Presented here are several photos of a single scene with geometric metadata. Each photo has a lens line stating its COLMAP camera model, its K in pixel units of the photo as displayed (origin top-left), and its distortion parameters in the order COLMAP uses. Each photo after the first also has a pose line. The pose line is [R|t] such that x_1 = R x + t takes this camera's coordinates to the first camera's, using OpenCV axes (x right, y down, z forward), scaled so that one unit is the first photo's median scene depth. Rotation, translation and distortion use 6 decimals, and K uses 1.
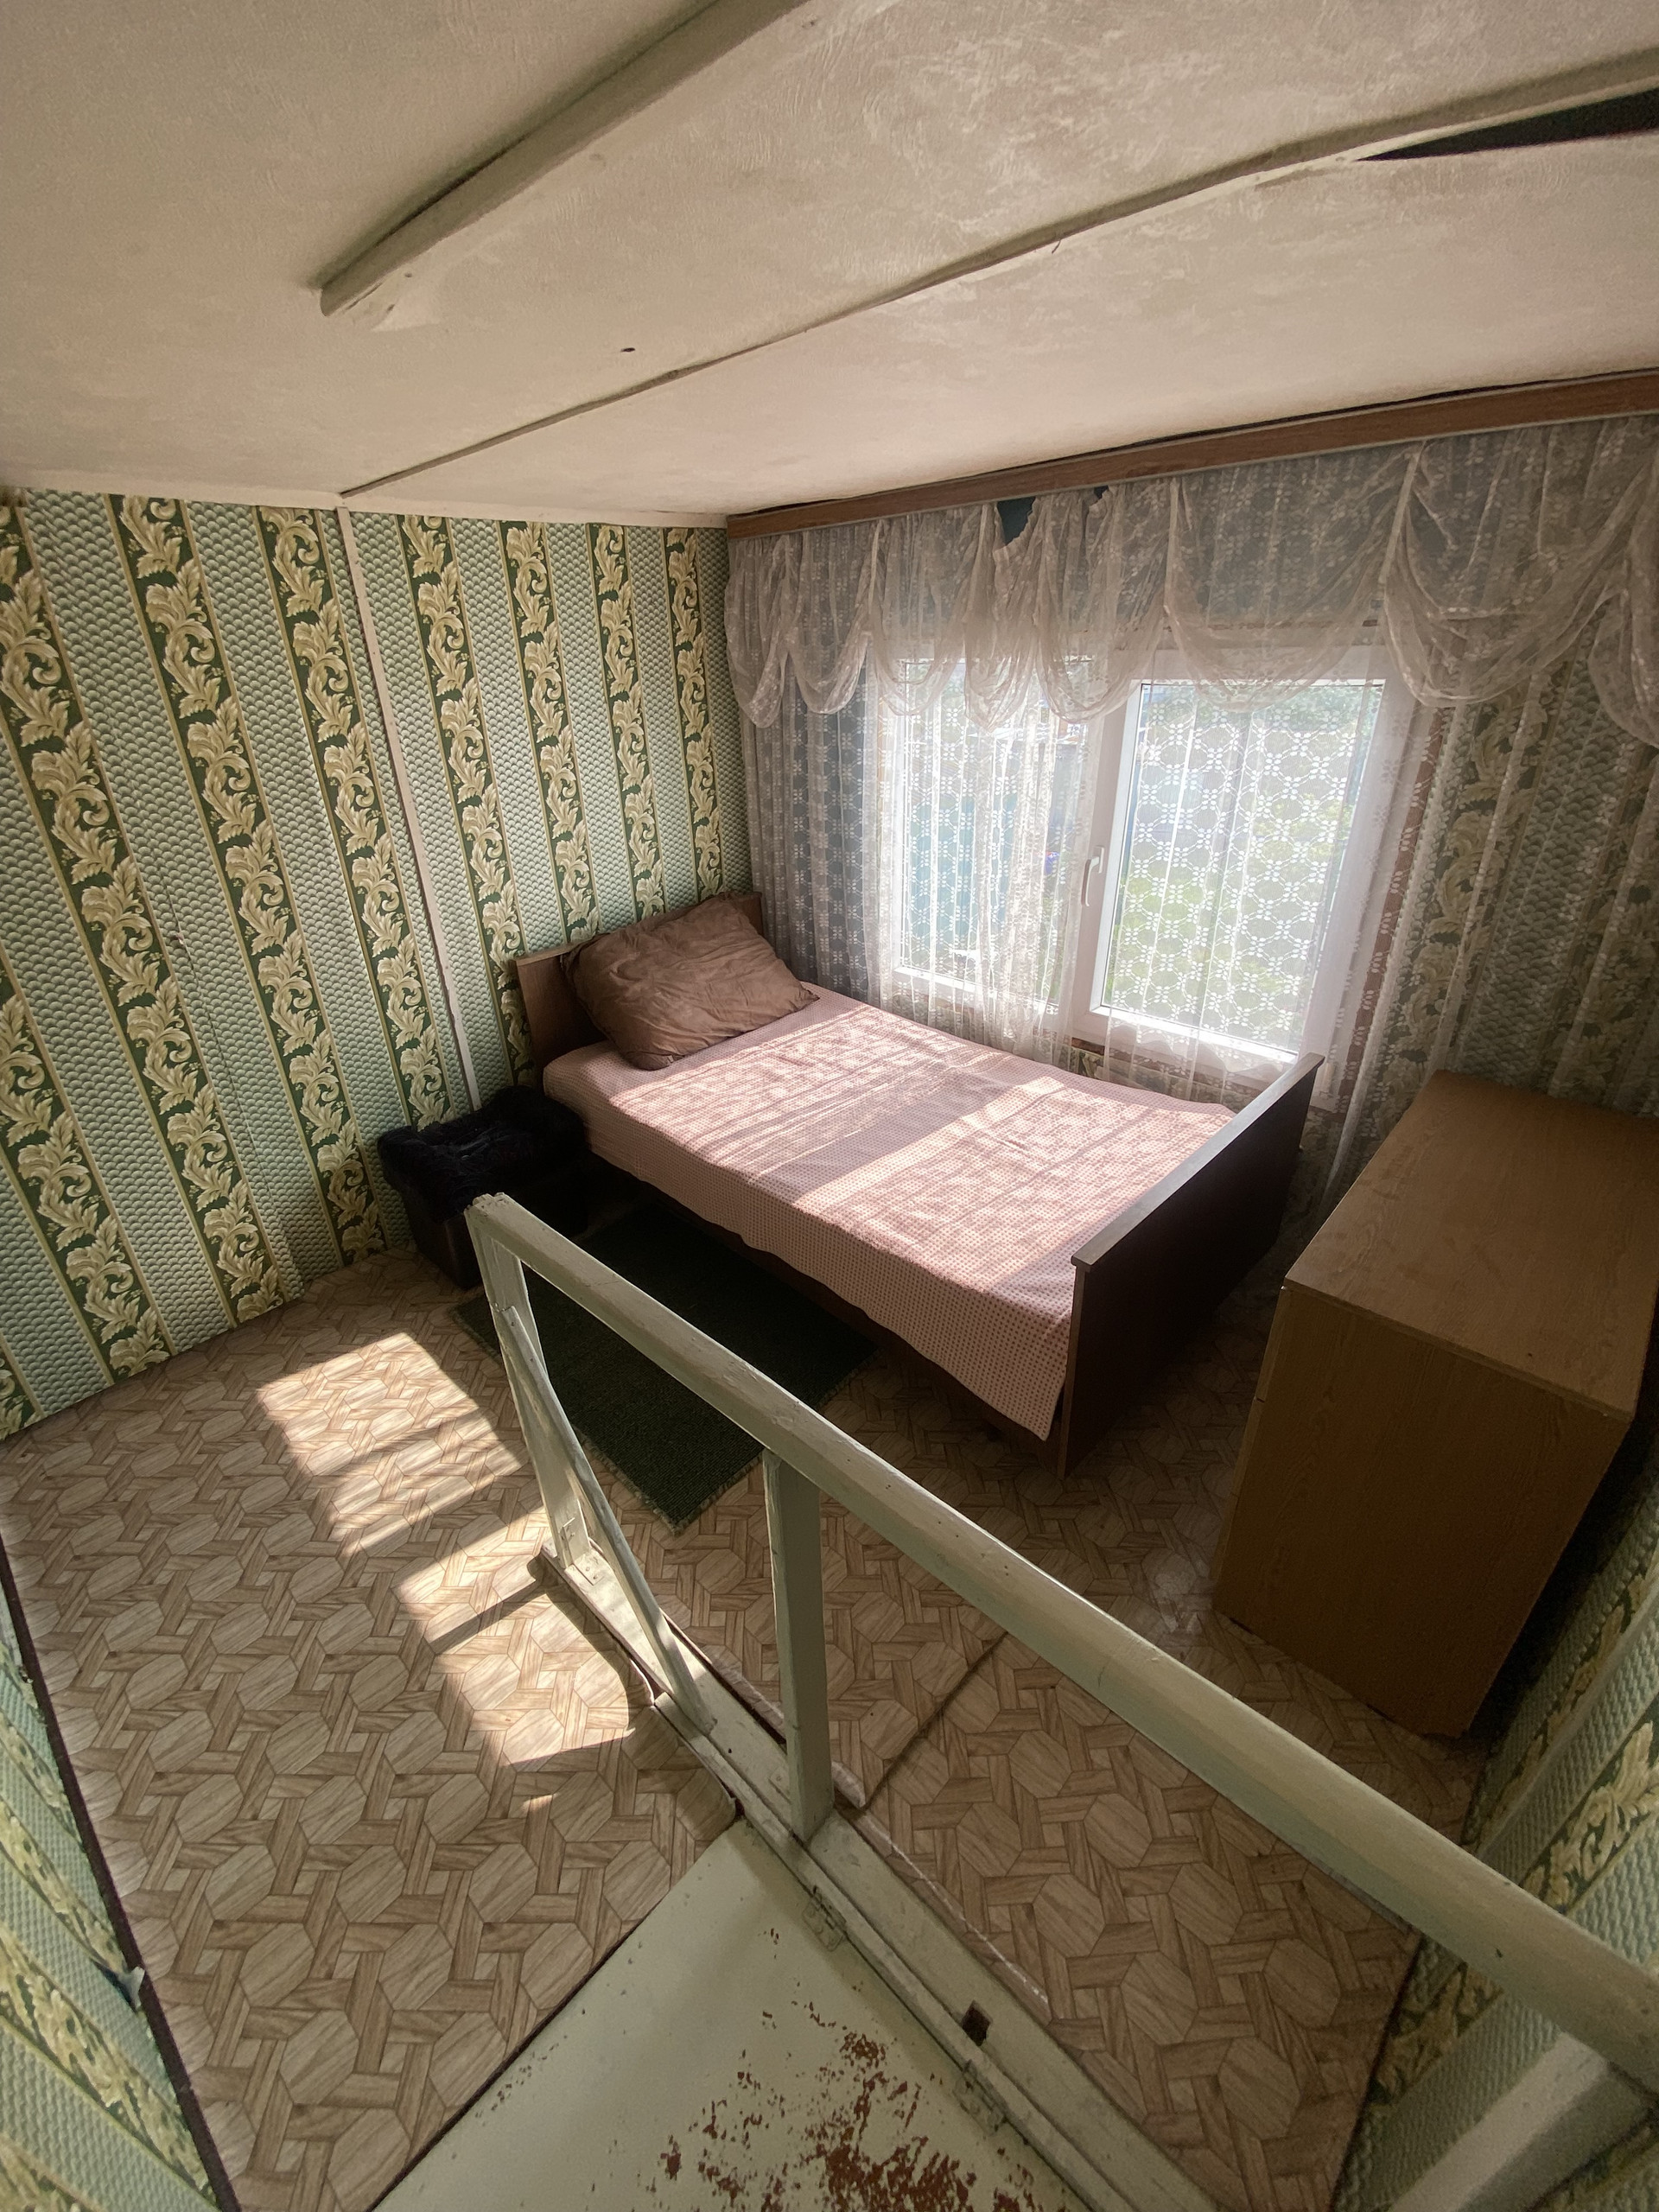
lens RADIAL K [[897.0, 0, 831.8], [0, 897.0, 1092.6], [0, 0, 1]] dist [0.011235, -0.016098]
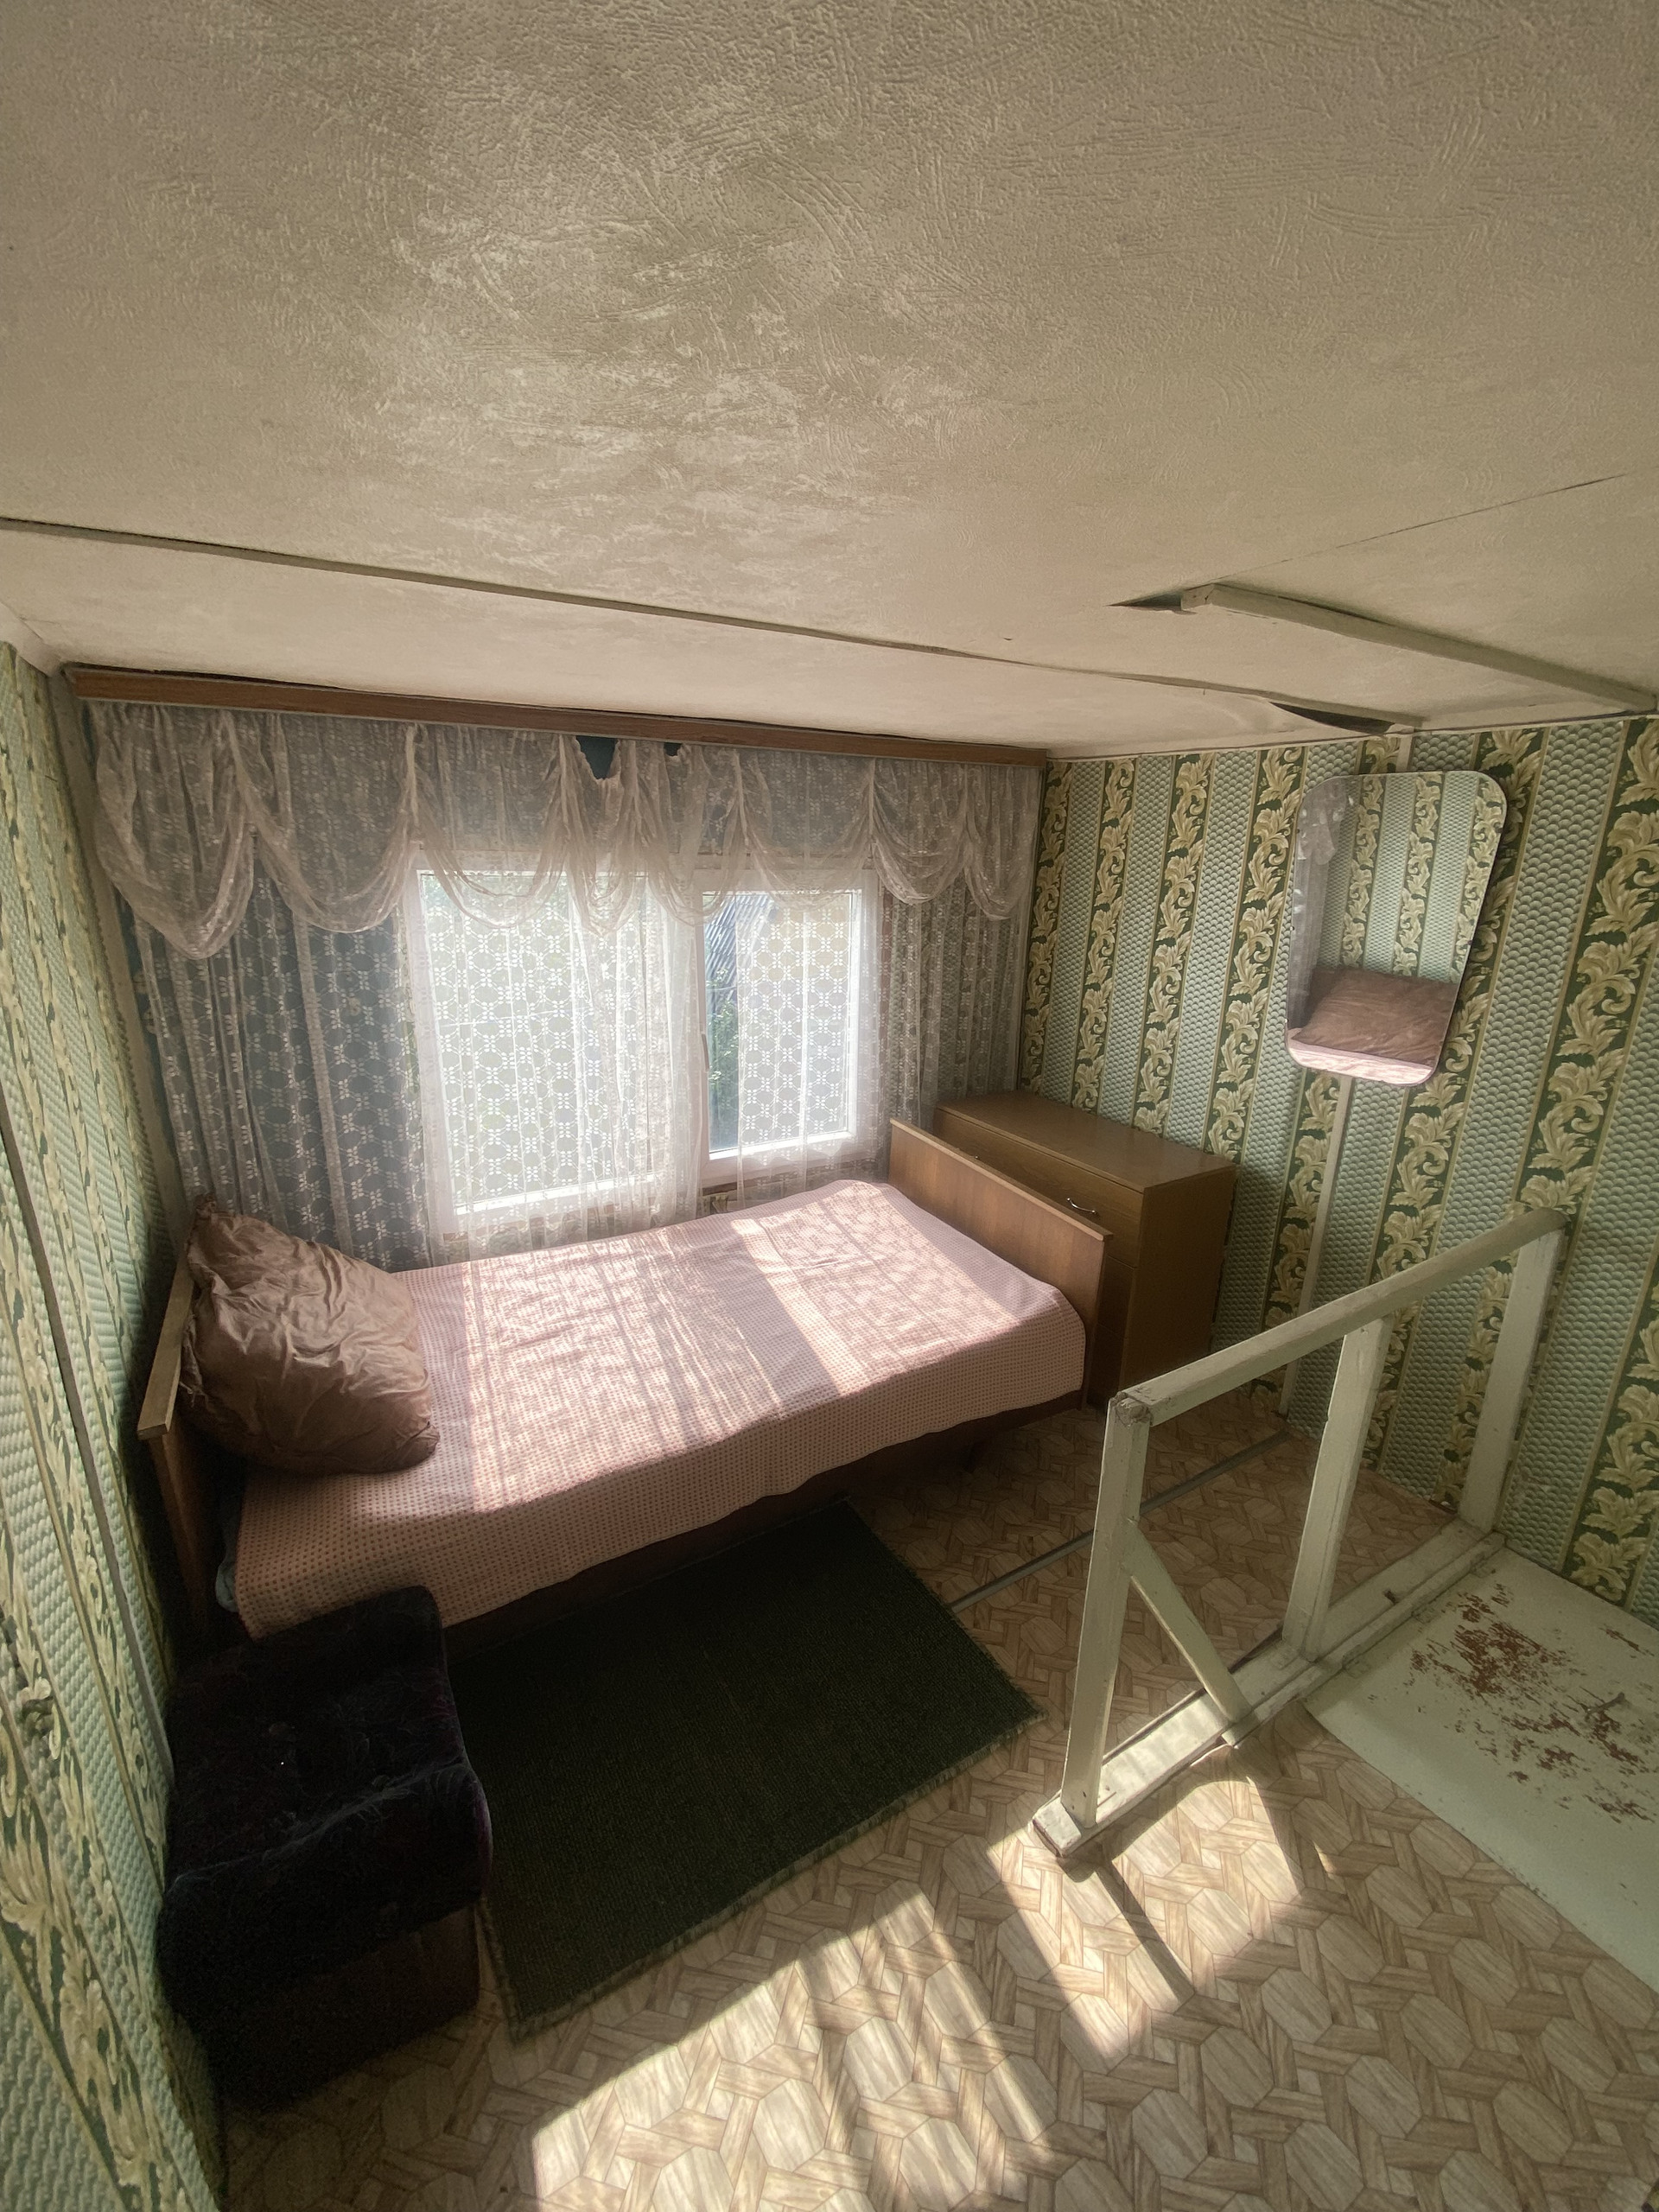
lens RADIAL K [[897.0, 0, 831.7], [0, 897.0, 1104.6], [0, 0, 1]] dist [0.011235, -0.016098]
pose [[0.266557, -0.244024, 0.932416, -0.817765], [0.410384, 0.904077, 0.119288, -0.259633], [-0.872085, 0.350852, 0.341132, 0.543050]]
